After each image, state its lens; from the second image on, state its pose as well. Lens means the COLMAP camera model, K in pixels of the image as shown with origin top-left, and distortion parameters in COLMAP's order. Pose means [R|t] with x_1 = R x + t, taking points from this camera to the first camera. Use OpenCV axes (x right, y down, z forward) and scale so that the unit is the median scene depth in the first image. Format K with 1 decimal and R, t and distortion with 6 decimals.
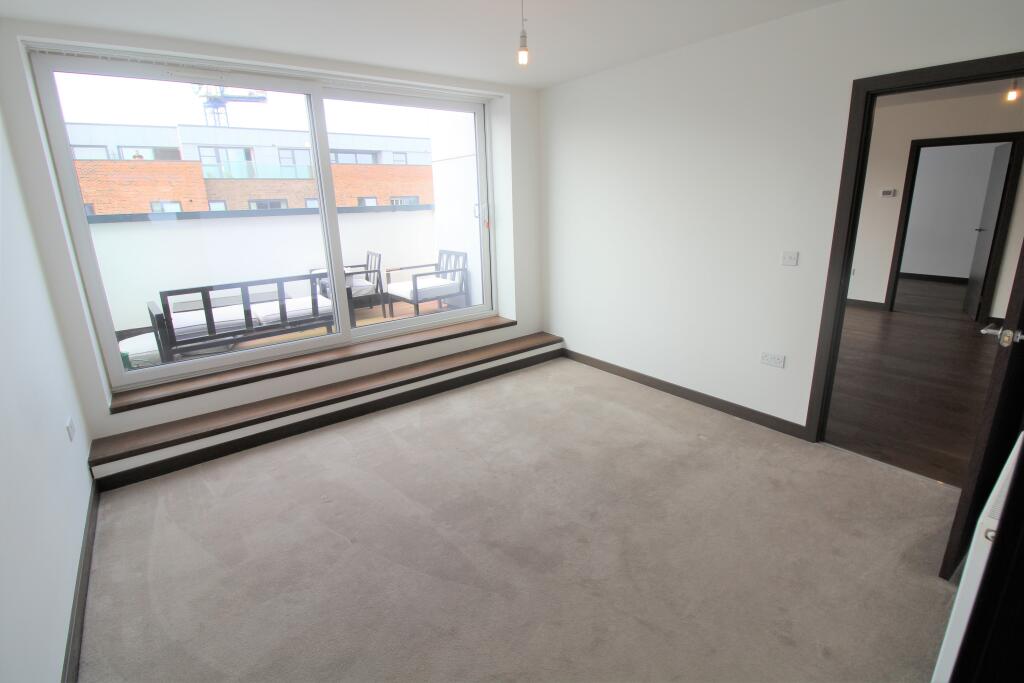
lens RADIAL K [[476.5, 0, 509.5], [0, 476.5, 329.4], [0, 0, 1]] dist [-0.001811, -0.008806]
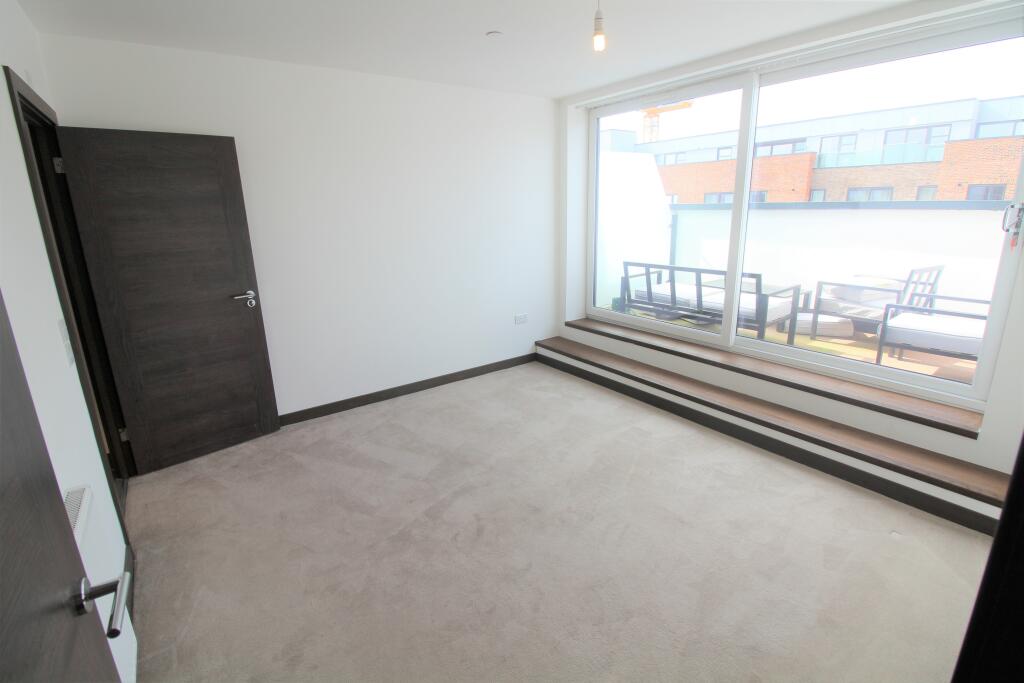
lens RADIAL K [[476.5, 0, 509.5], [0, 476.5, 329.4], [0, 0, 1]] dist [-0.001811, -0.008806]
pose [[-0.018211, 0.280420, -0.959705, 0.615654], [-0.240065, 0.930558, 0.276459, -0.178523], [0.970586, 0.235426, 0.050373, 0.570073]]
